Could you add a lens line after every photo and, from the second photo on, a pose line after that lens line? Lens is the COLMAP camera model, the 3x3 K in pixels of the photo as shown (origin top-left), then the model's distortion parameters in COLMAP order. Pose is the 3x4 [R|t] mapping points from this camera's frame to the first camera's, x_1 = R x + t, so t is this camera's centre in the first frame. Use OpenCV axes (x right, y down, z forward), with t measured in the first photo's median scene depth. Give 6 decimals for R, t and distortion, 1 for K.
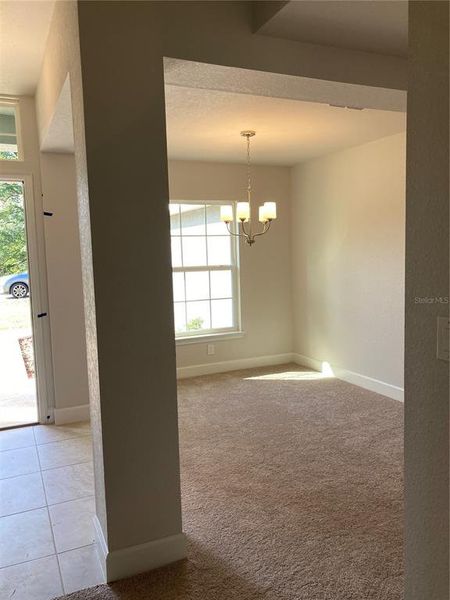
lens RADIAL K [[490.0, 0, 234.9], [0, 490.0, 300.5], [0, 0, 1]] dist [0.038700, -0.022713]
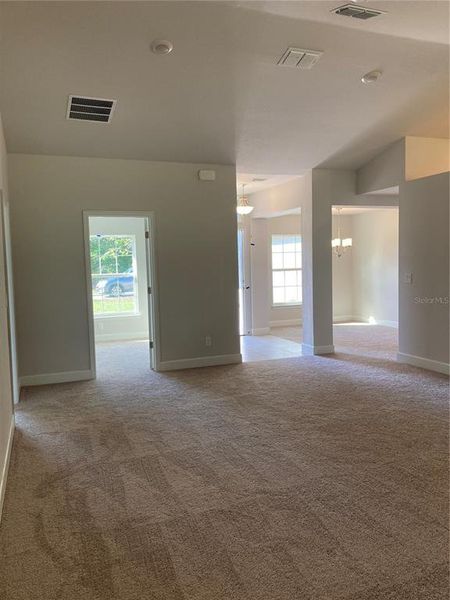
lens RADIAL K [[490.0, 0, 234.9], [0, 490.0, 300.5], [0, 0, 1]] dist [0.038700, -0.022713]
pose [[0.998380, 0.010278, -0.055960, -0.244470], [-0.010931, 0.999876, -0.011369, 0.087166], [0.055837, 0.011962, 0.998368, -0.965905]]
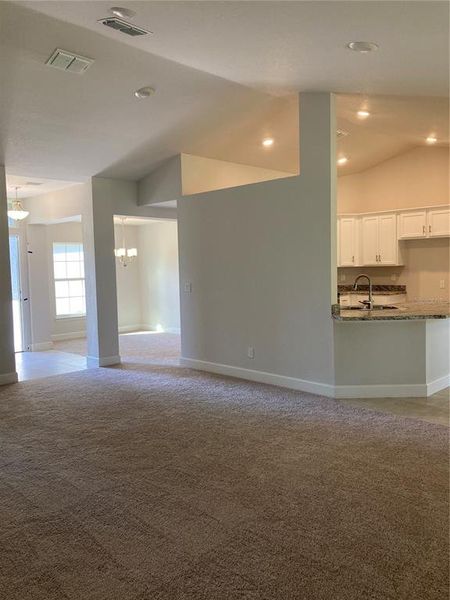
lens RADIAL K [[490.0, 0, 234.9], [0, 490.0, 300.5], [0, 0, 1]] dist [0.038700, -0.022713]
pose [[0.937530, -0.014724, 0.347594, -0.215326], [0.025925, 0.999283, -0.027596, 0.087313], [-0.346938, 0.034884, 0.937239, -0.973228]]
